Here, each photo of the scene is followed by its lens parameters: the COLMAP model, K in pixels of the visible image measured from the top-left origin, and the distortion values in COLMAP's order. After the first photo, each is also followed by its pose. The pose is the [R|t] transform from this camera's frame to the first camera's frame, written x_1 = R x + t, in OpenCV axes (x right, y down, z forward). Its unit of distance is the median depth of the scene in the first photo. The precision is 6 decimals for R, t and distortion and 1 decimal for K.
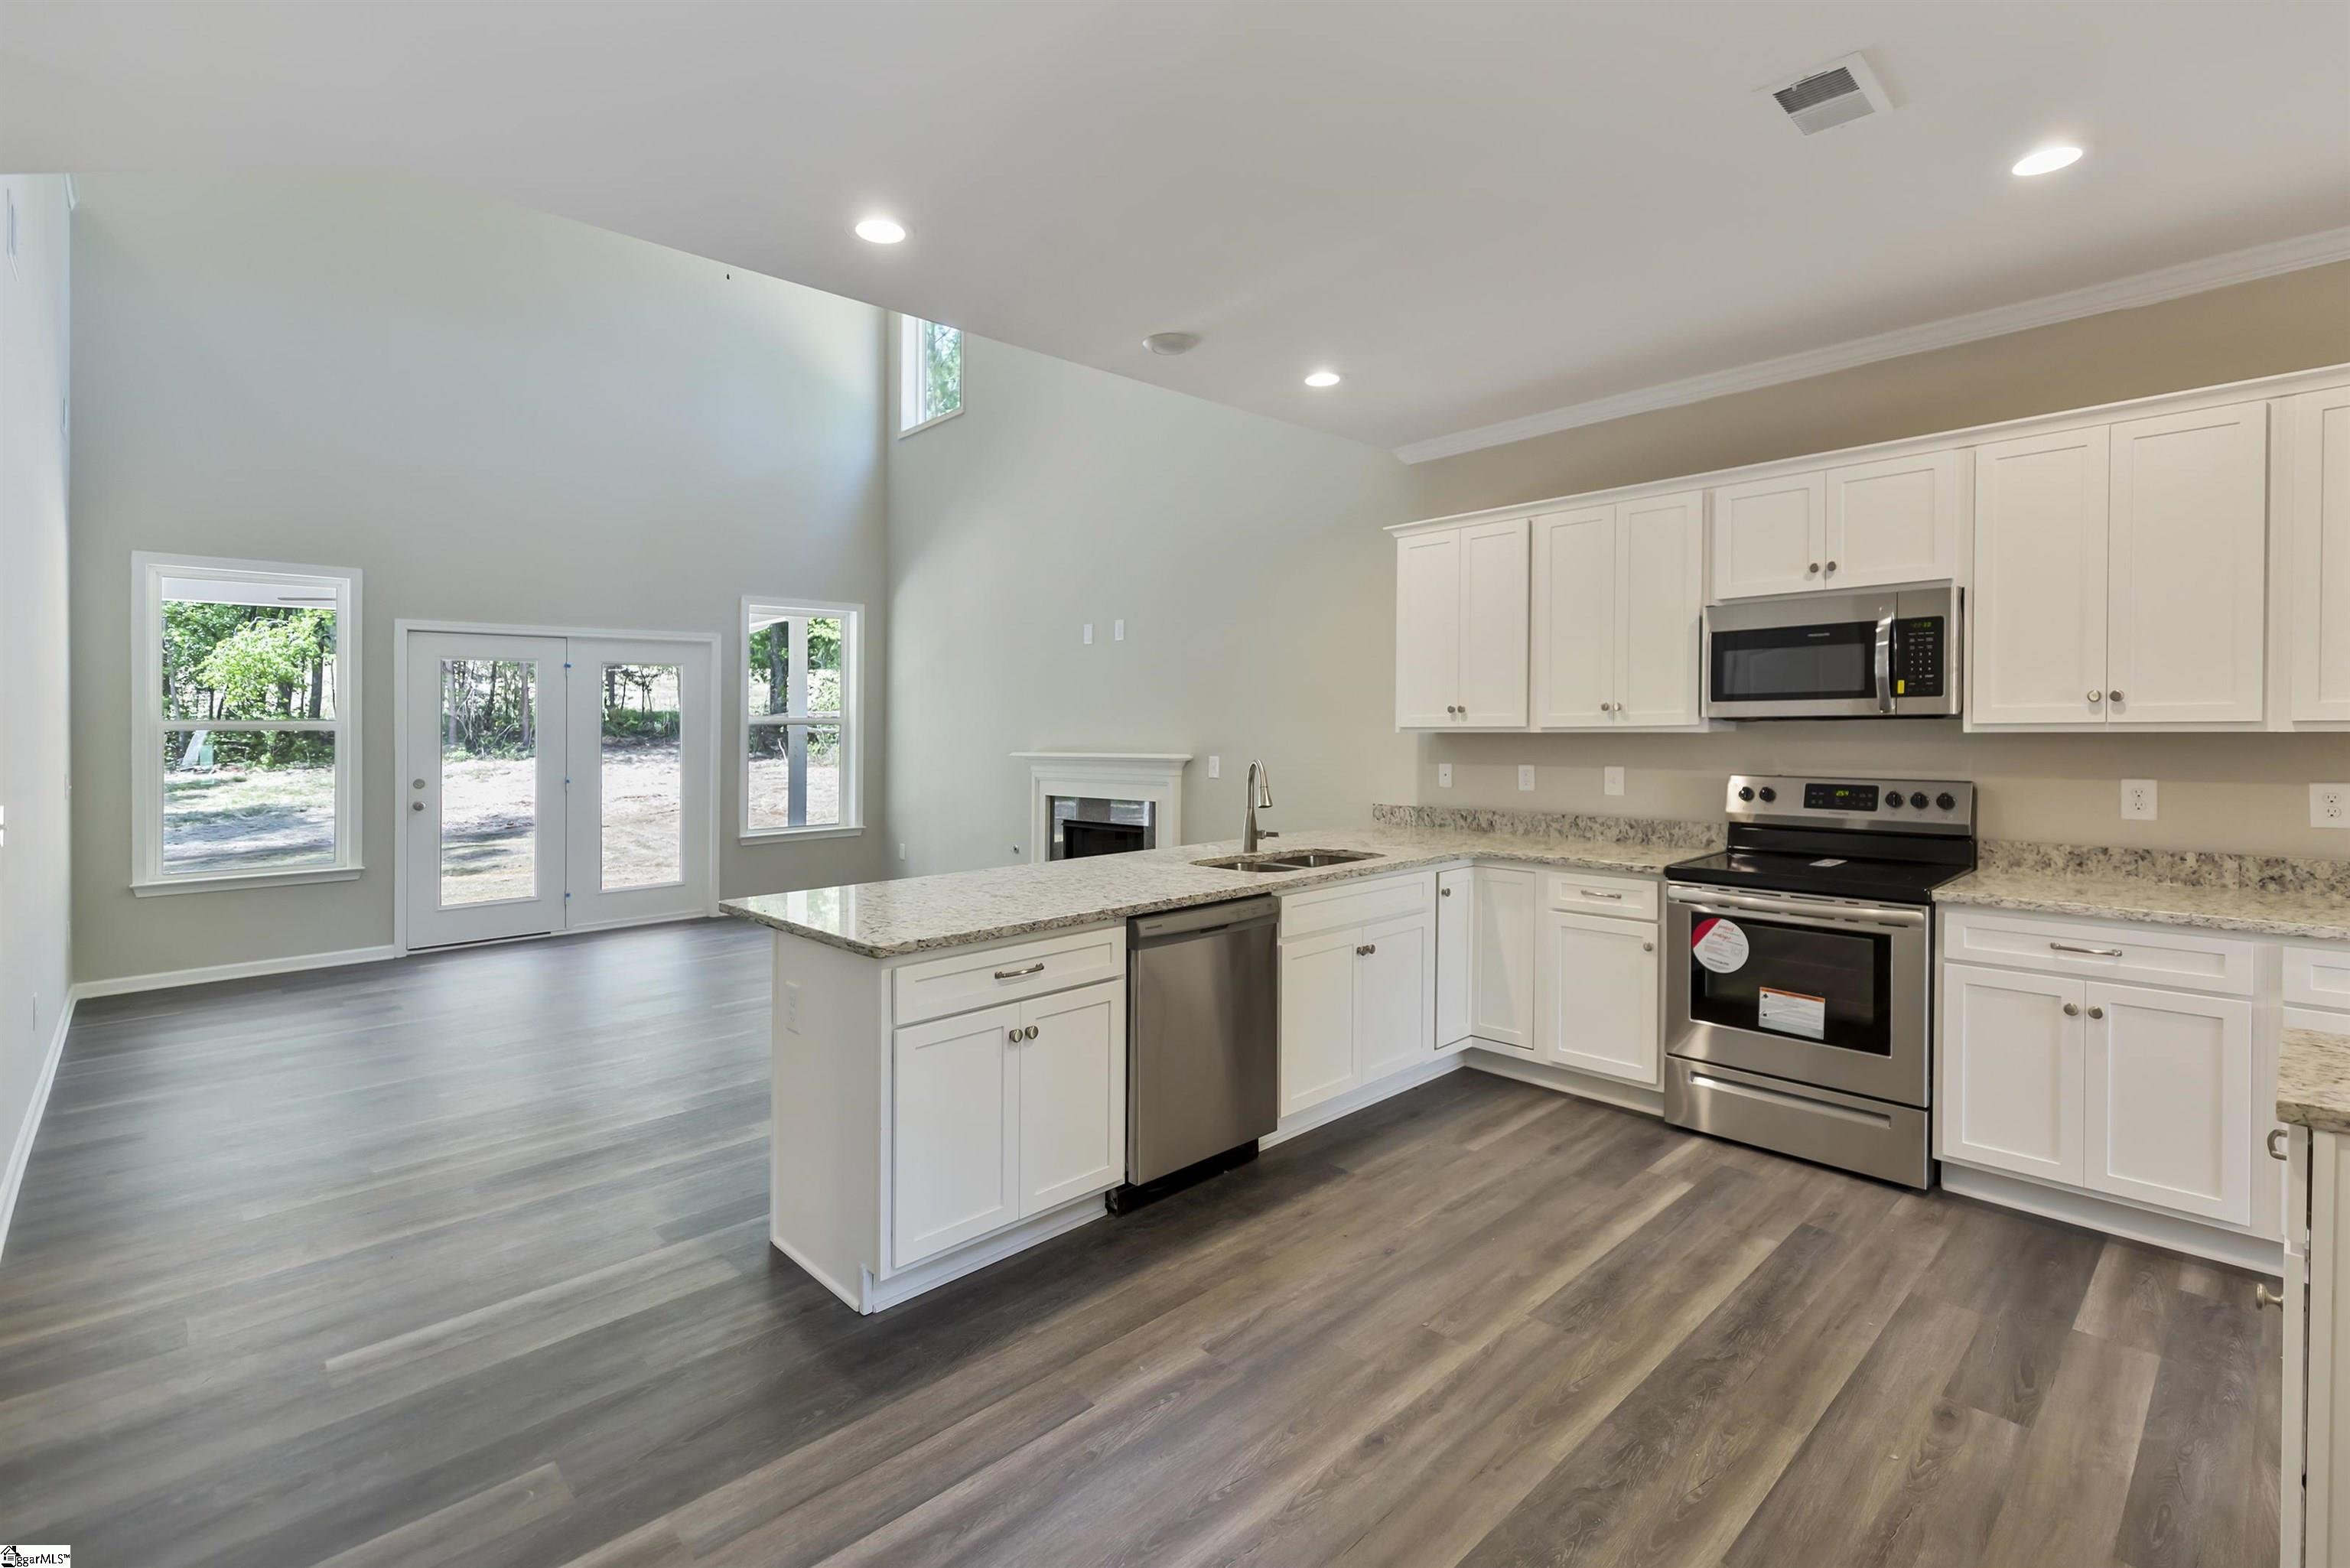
lens RADIAL K [[1066.2, 0, 1177.2], [0, 1066.2, 749.4], [0, 0, 1]] dist [0.010122, -0.001999]
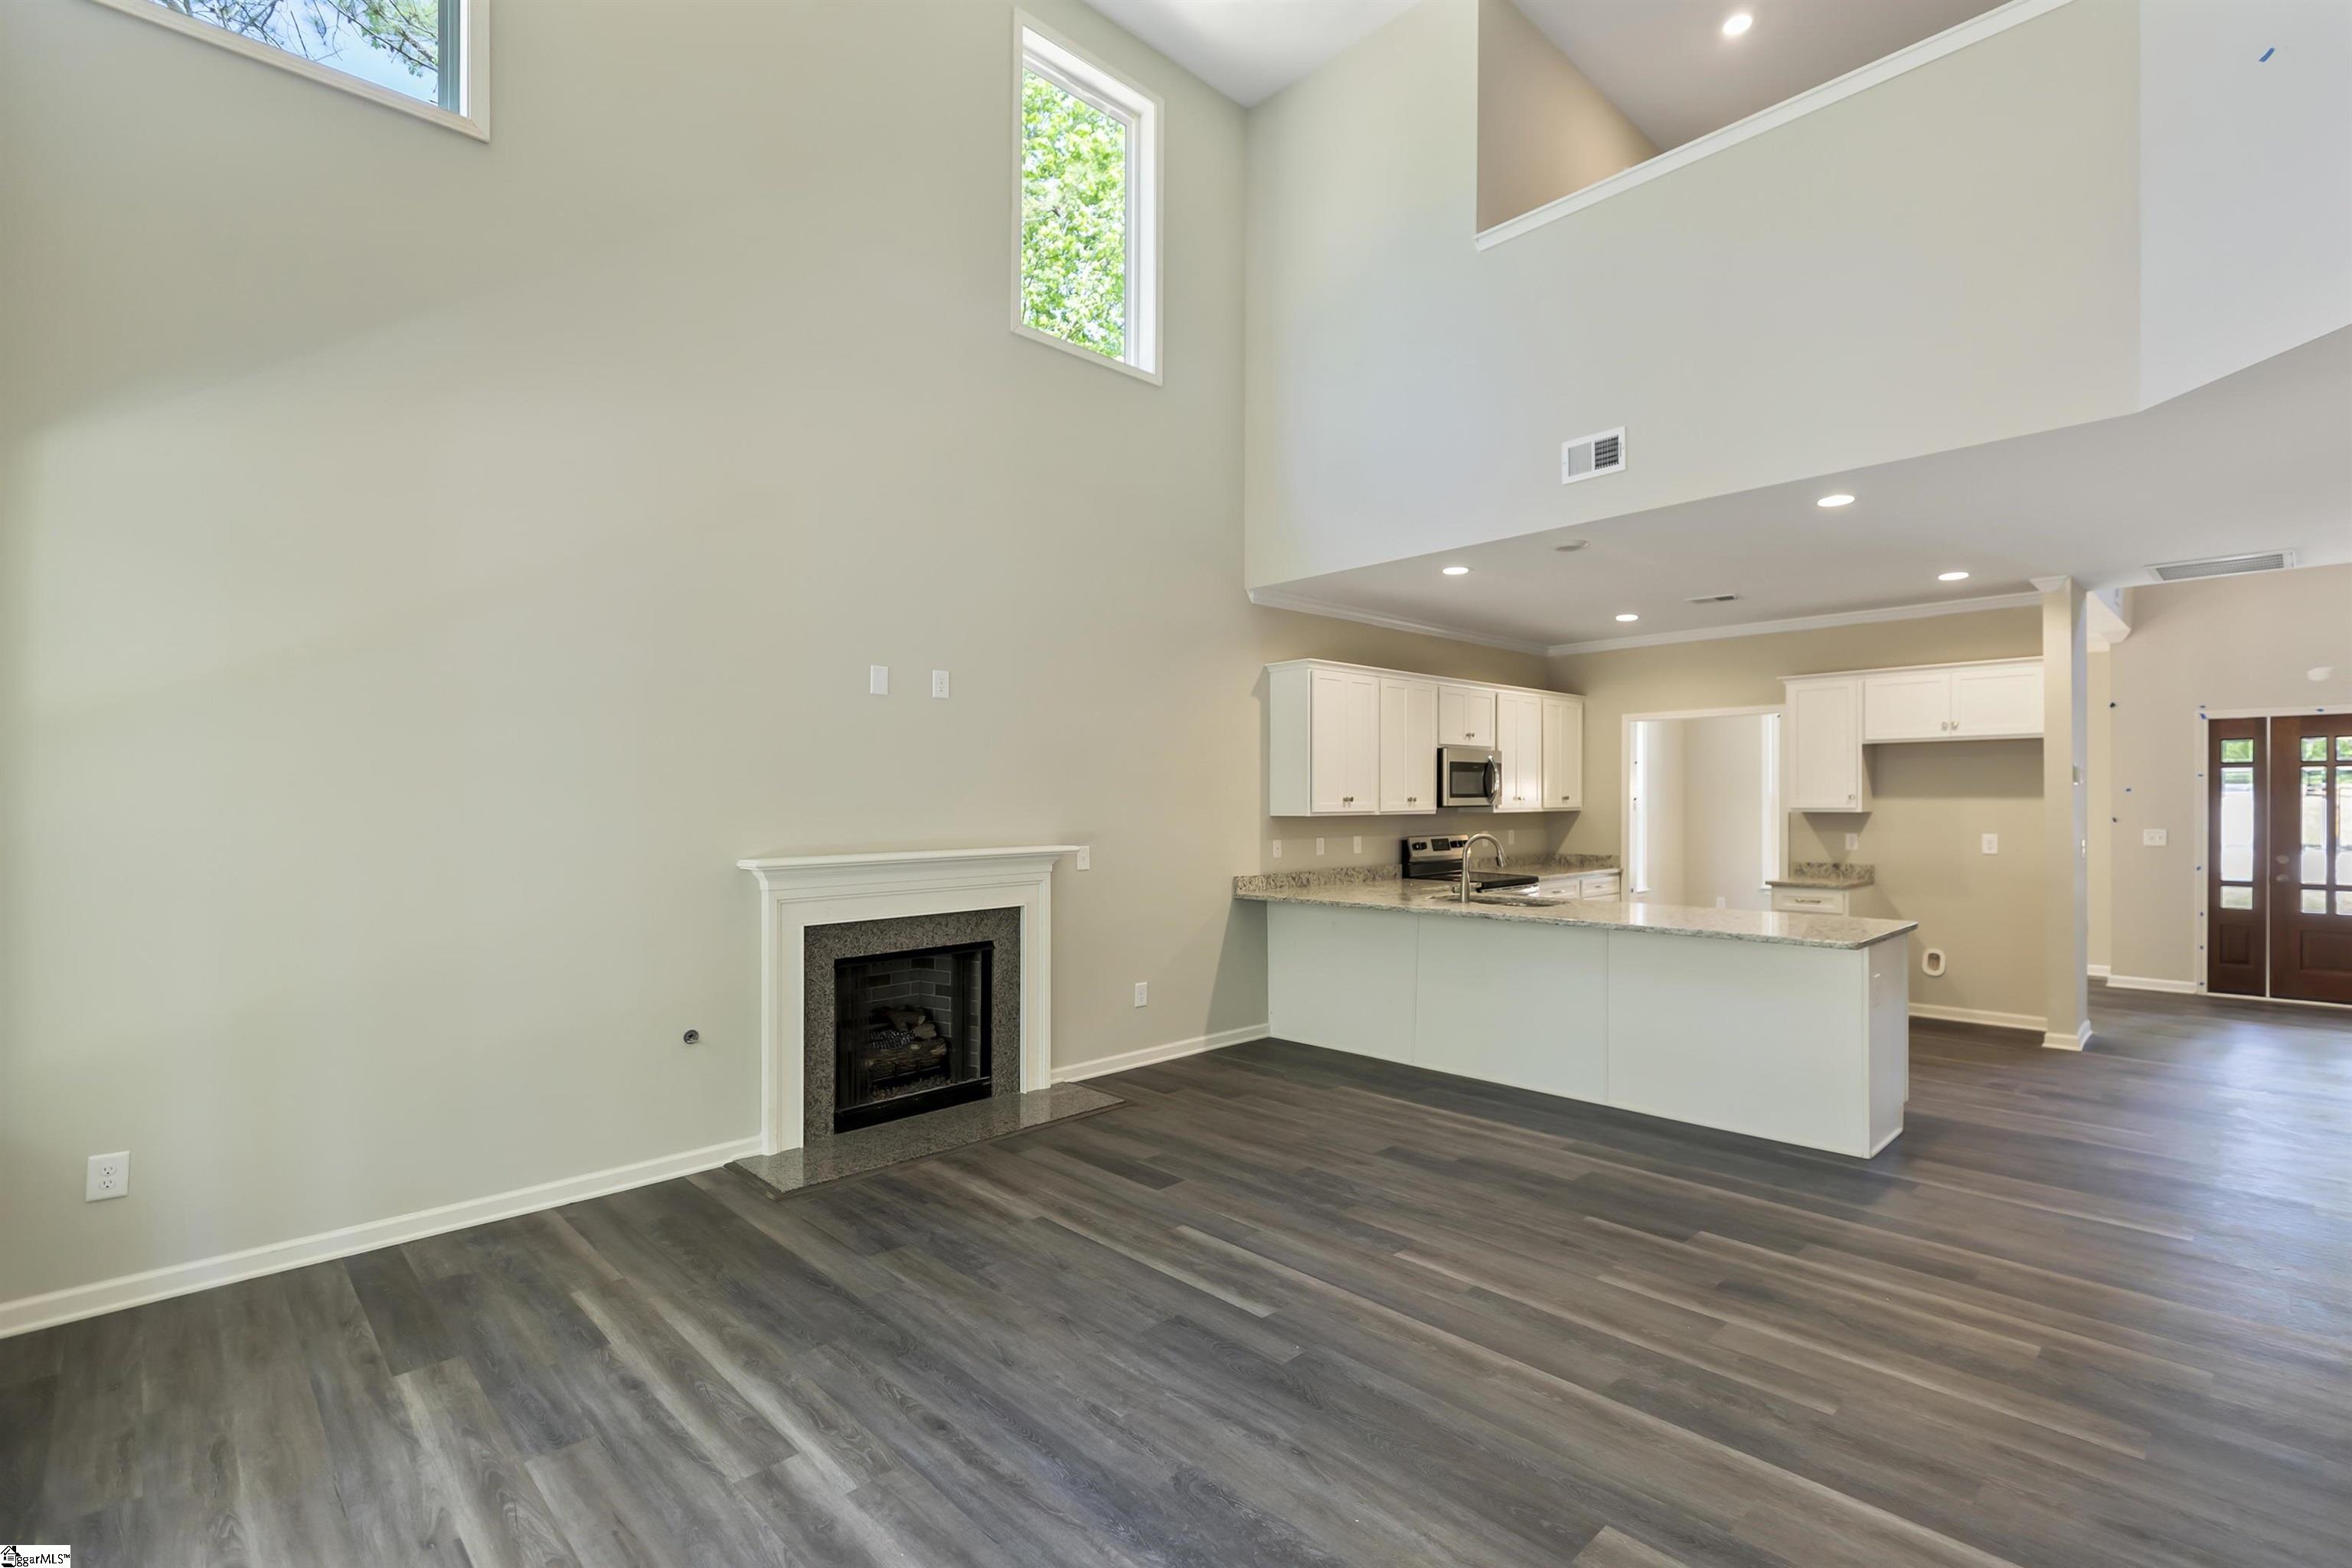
lens RADIAL K [[1067.2, 0, 1185.3], [0, 1067.2, 836.2], [0, 0, 1]] dist [0.010122, -0.001999]
pose [[-0.008052, -0.023763, 0.999685, -1.234776], [0.027720, 0.999328, 0.023978, -0.029395], [-0.999583, 0.027904, -0.007388, 1.307165]]
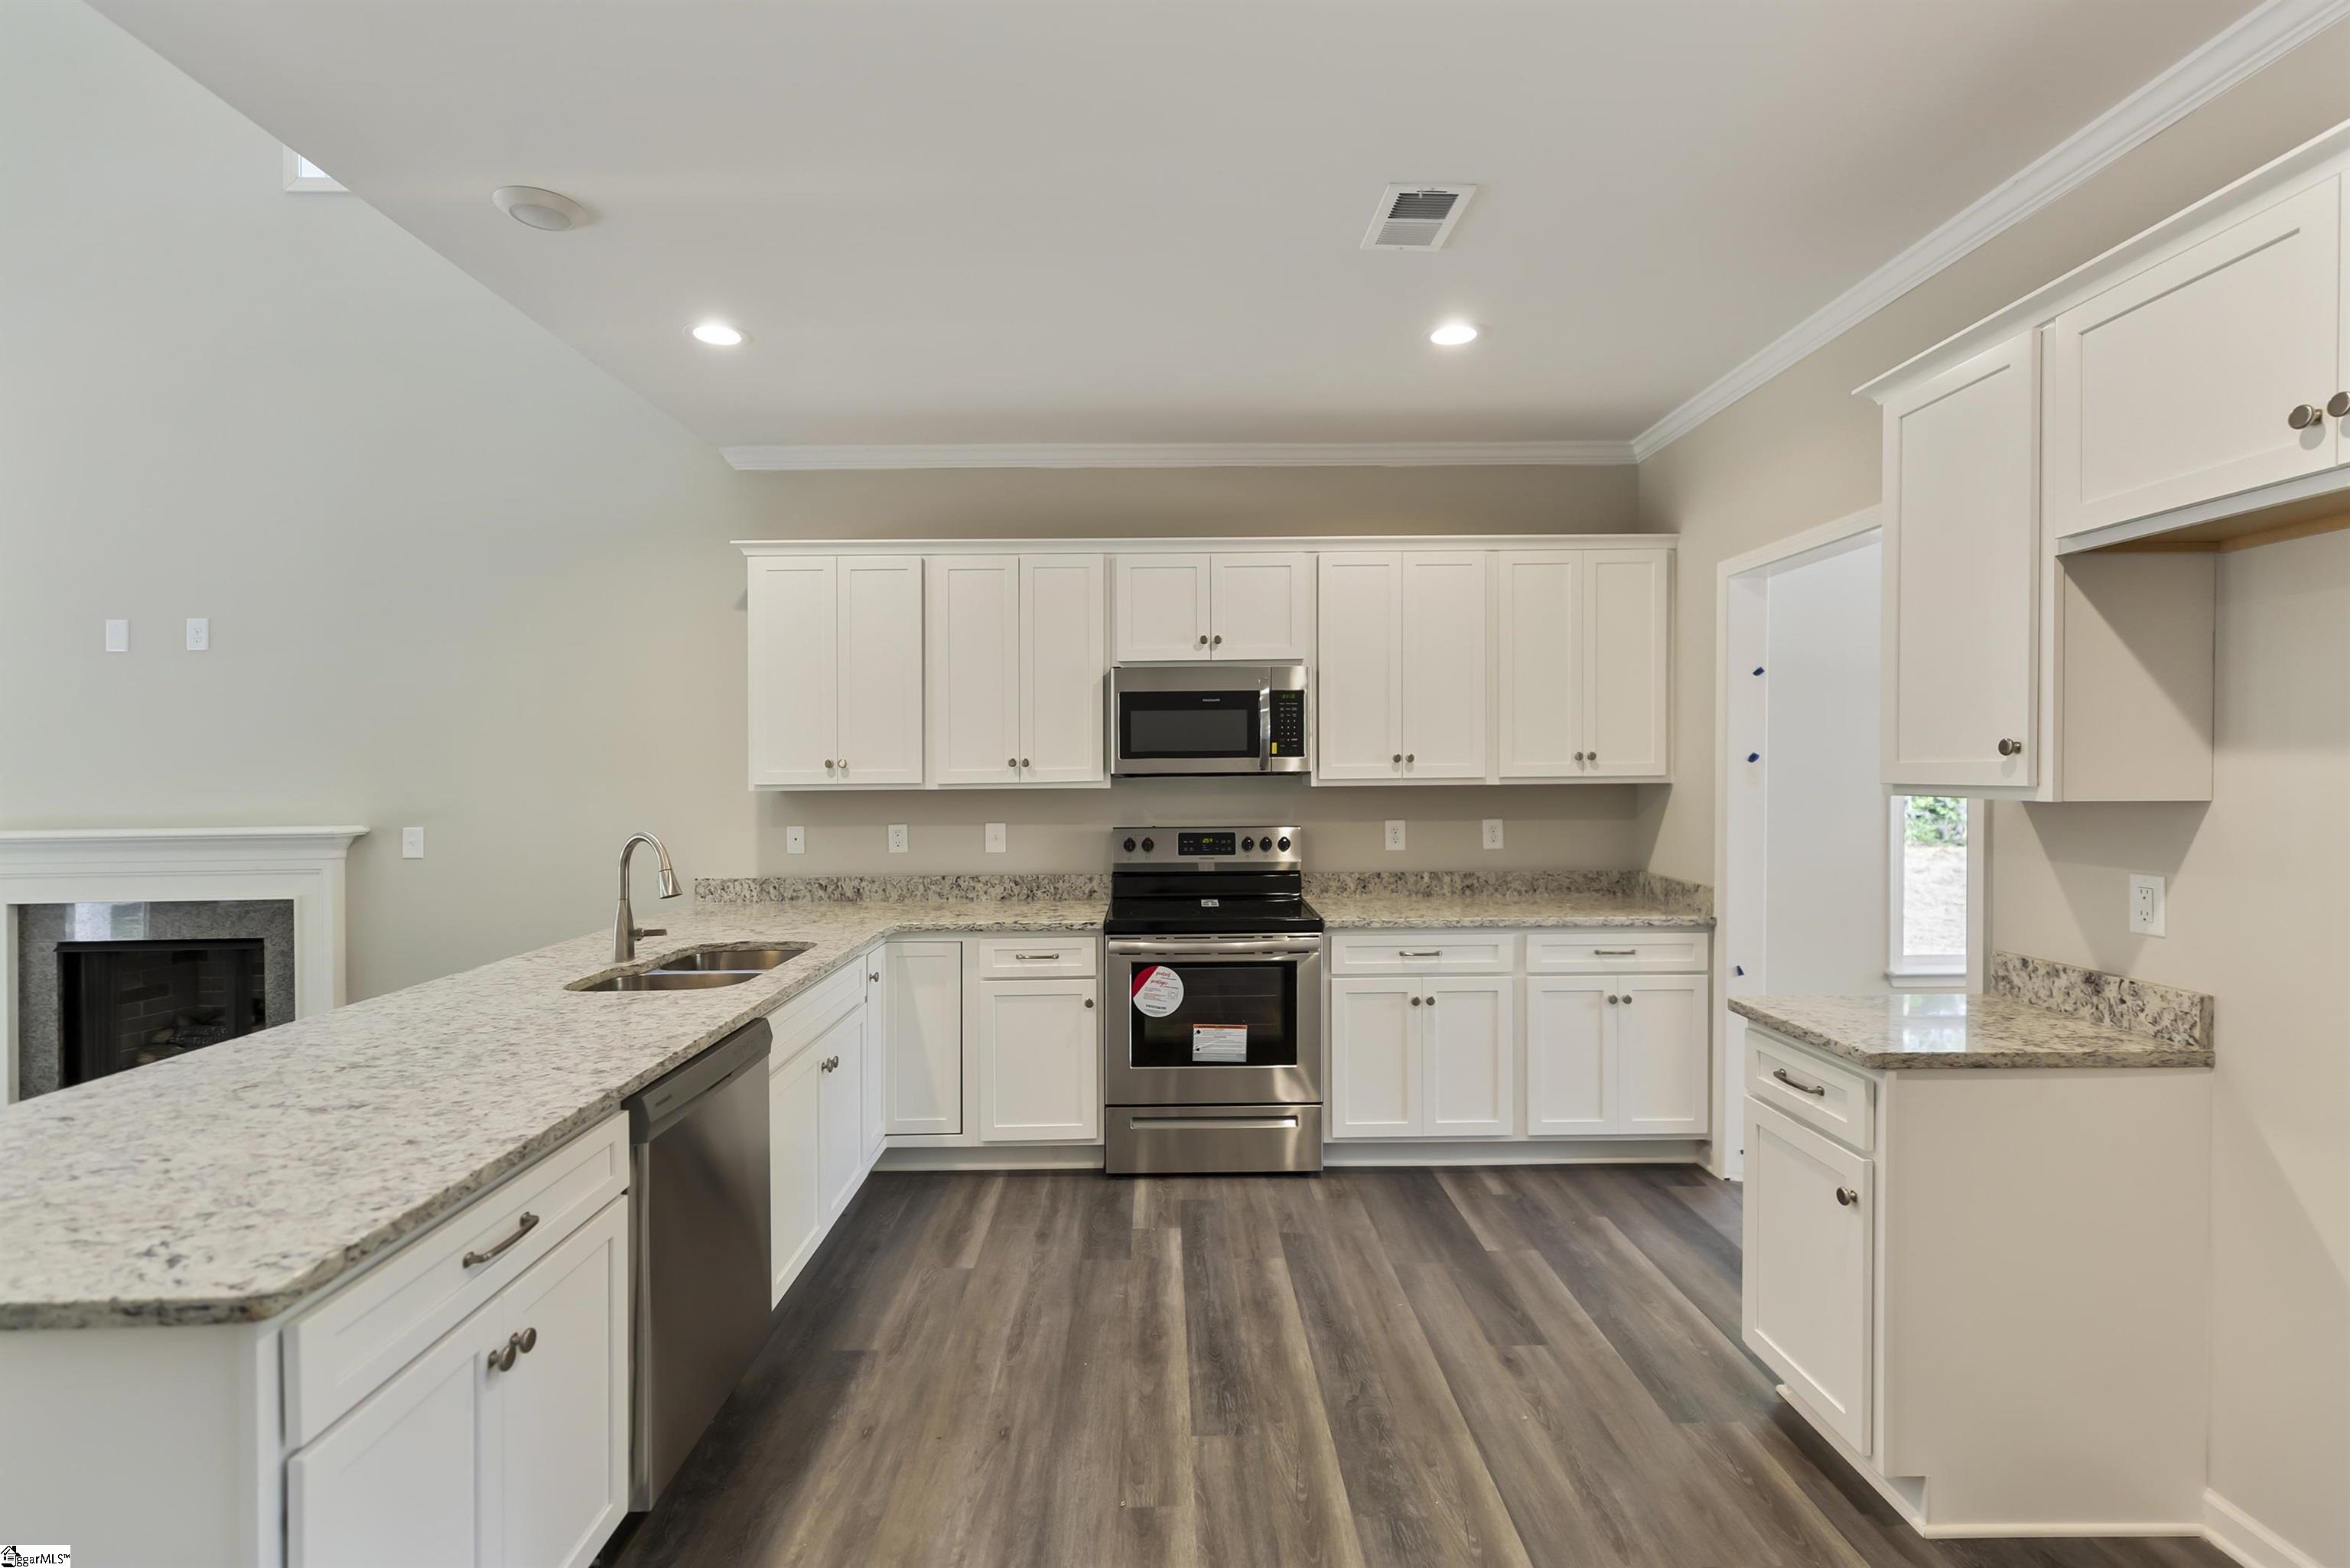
lens RADIAL K [[1066.2, 0, 1165.8], [0, 1066.2, 788.1], [0, 0, 1]] dist [0.010122, -0.001999]
pose [[0.681841, -0.011893, 0.731404, -0.201746], [0.019822, 0.999801, -0.002222, -0.010705], [-0.731232, 0.016013, 0.681941, 0.228399]]
